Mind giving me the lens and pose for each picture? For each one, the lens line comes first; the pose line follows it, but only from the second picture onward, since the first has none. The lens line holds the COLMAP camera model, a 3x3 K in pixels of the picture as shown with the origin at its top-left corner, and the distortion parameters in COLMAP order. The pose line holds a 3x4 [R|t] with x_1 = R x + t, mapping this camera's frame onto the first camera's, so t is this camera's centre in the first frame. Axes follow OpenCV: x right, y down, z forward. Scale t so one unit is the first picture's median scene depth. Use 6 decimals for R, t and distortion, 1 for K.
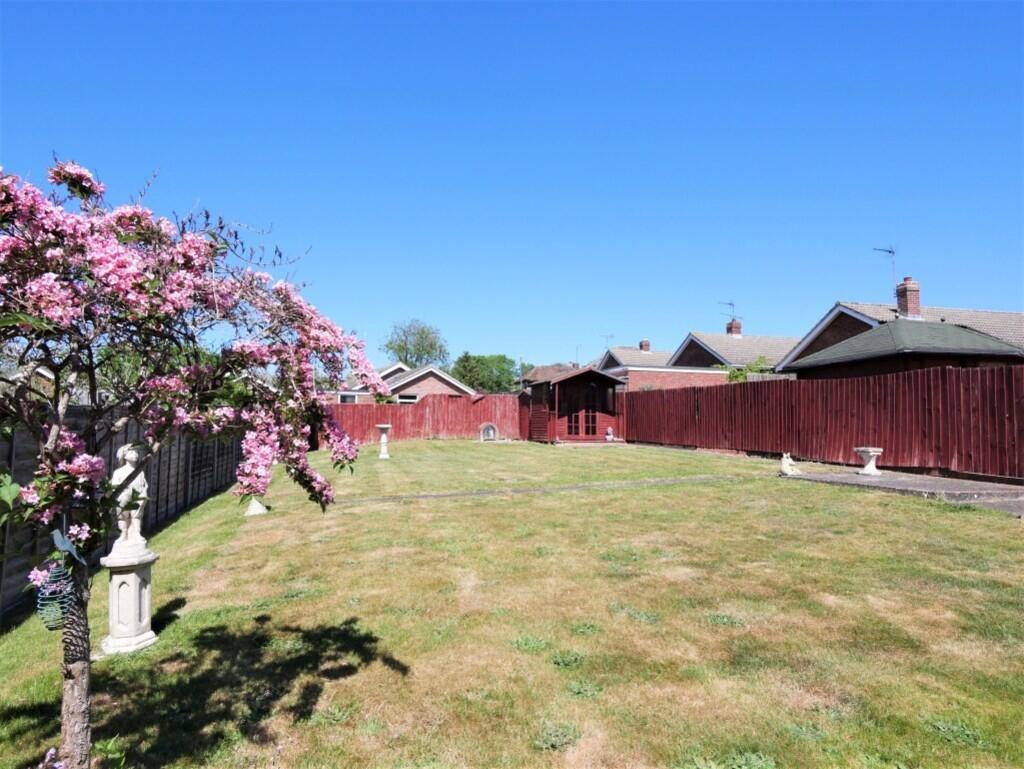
lens RADIAL K [[597.4, 0, 508.0], [0, 597.4, 389.9], [0, 0, 1]] dist [0.001862, 0.000150]
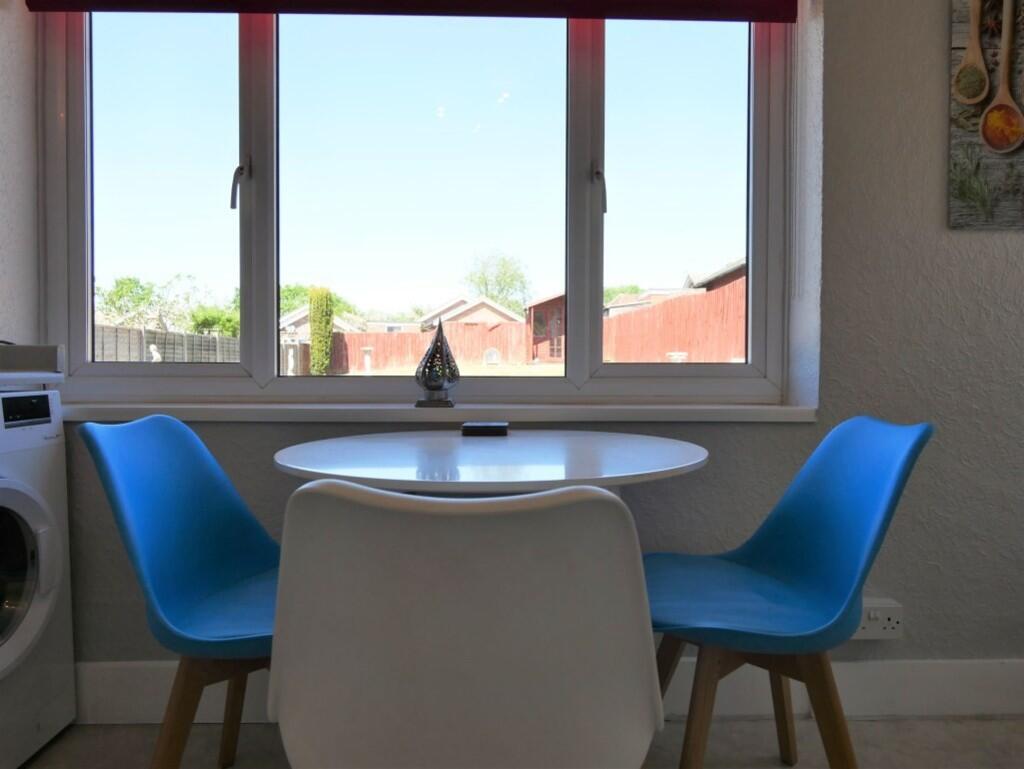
lens RADIAL K [[659.0, 0, 508.7], [0, 659.0, 390.4], [0, 0, 1]] dist [0.001624, -0.004781]
pose [[0.972332, 0.004755, -0.233554, 0.293607], [0.017514, 0.995495, 0.093181, 0.023743], [0.232944, -0.094693, 0.967869, -0.132739]]
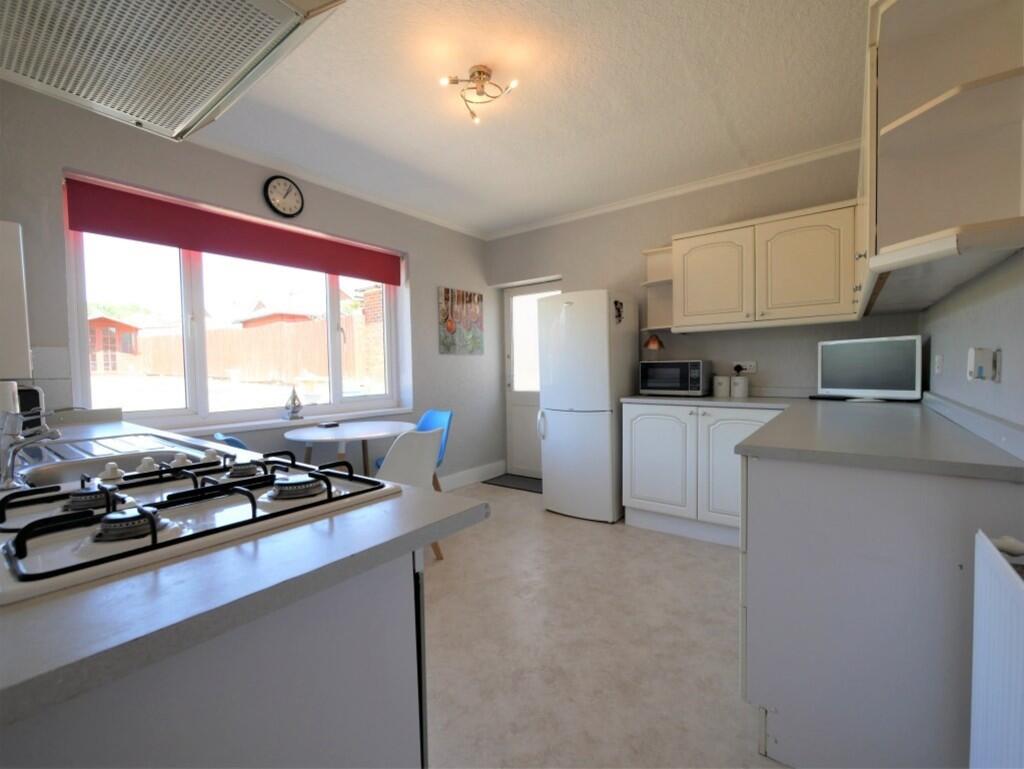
lens RADIAL K [[435.1, 0, 507.9], [0, 435.1, 385.3], [0, 0, 1]] dist [-0.005541, 0.000025]
pose [[0.791411, -0.039225, 0.610025, 0.239115], [-0.019779, 0.995773, 0.089689, 0.009508], [-0.610964, -0.083046, 0.787290, -0.201669]]
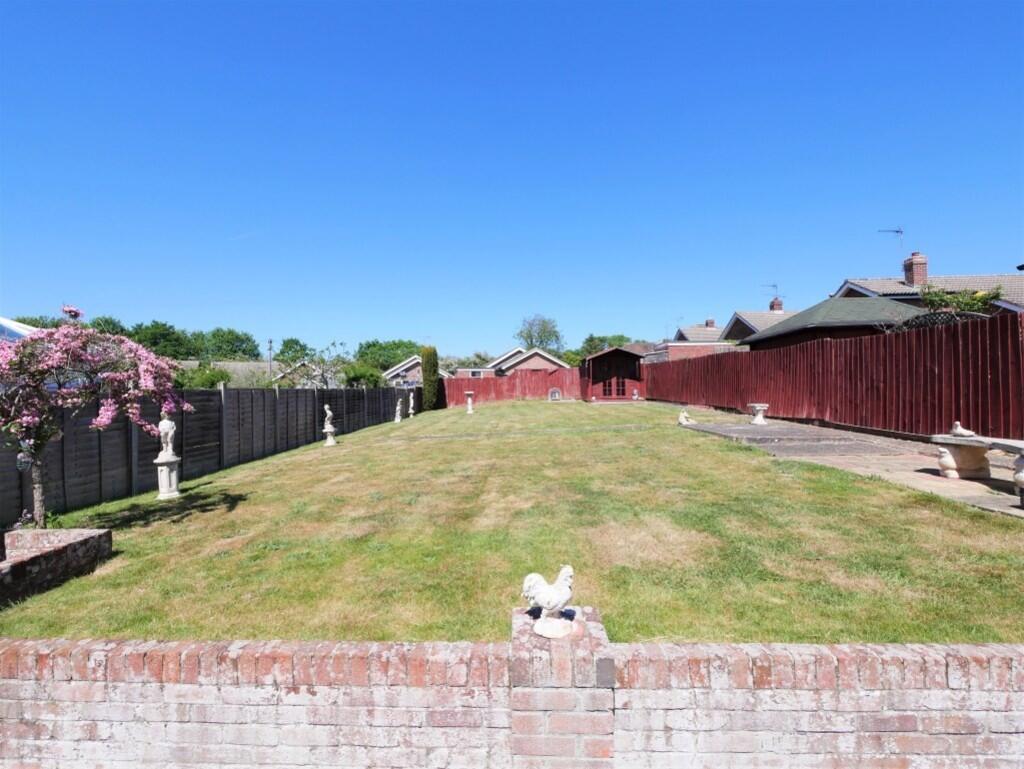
lens RADIAL K [[435.1, 0, 507.9], [0, 435.1, 385.3], [0, 0, 1]] dist [-0.005541, 0.000025]
pose [[0.957163, -0.024472, -0.288514, 0.177507], [0.039405, 0.998161, 0.046065, -0.004603], [0.286856, -0.055461, 0.956367, -0.031761]]
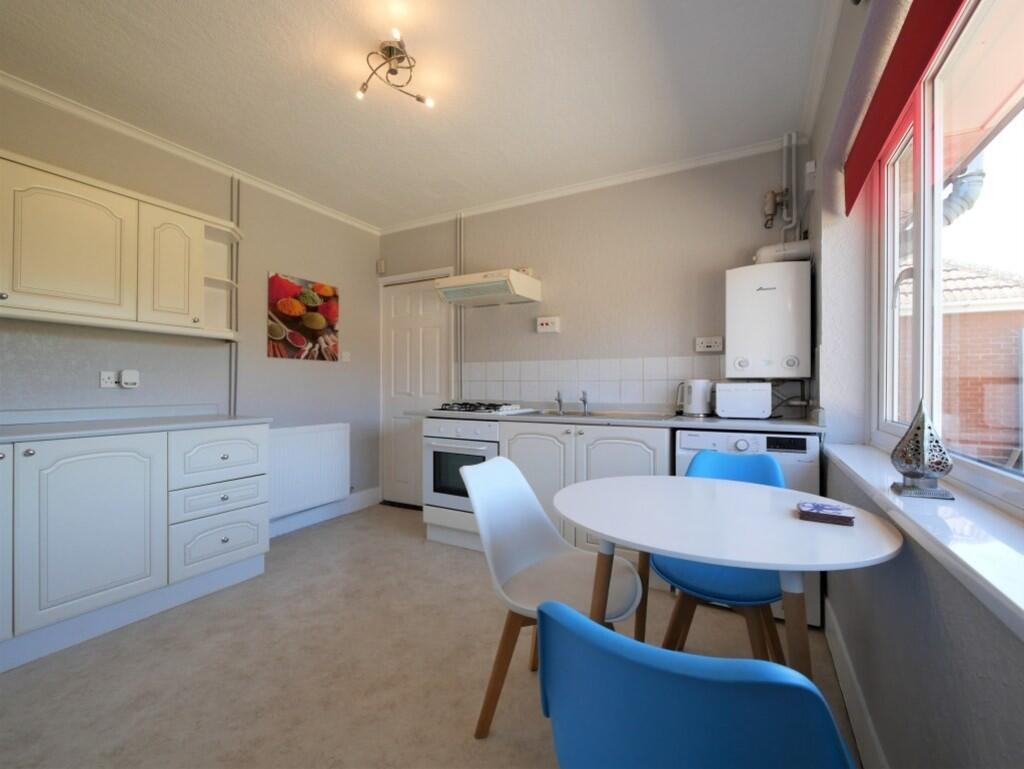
lens RADIAL K [[456.4, 0, 512.0], [0, 456.4, 384.5], [0, 0, 1]] dist [-0.002540, -0.000091]
pose [[-0.692129, -0.004782, -0.721758, 0.333861], [0.044681, 0.997776, -0.049458, 0.021193], [0.720389, -0.066481, -0.690376, -0.057228]]
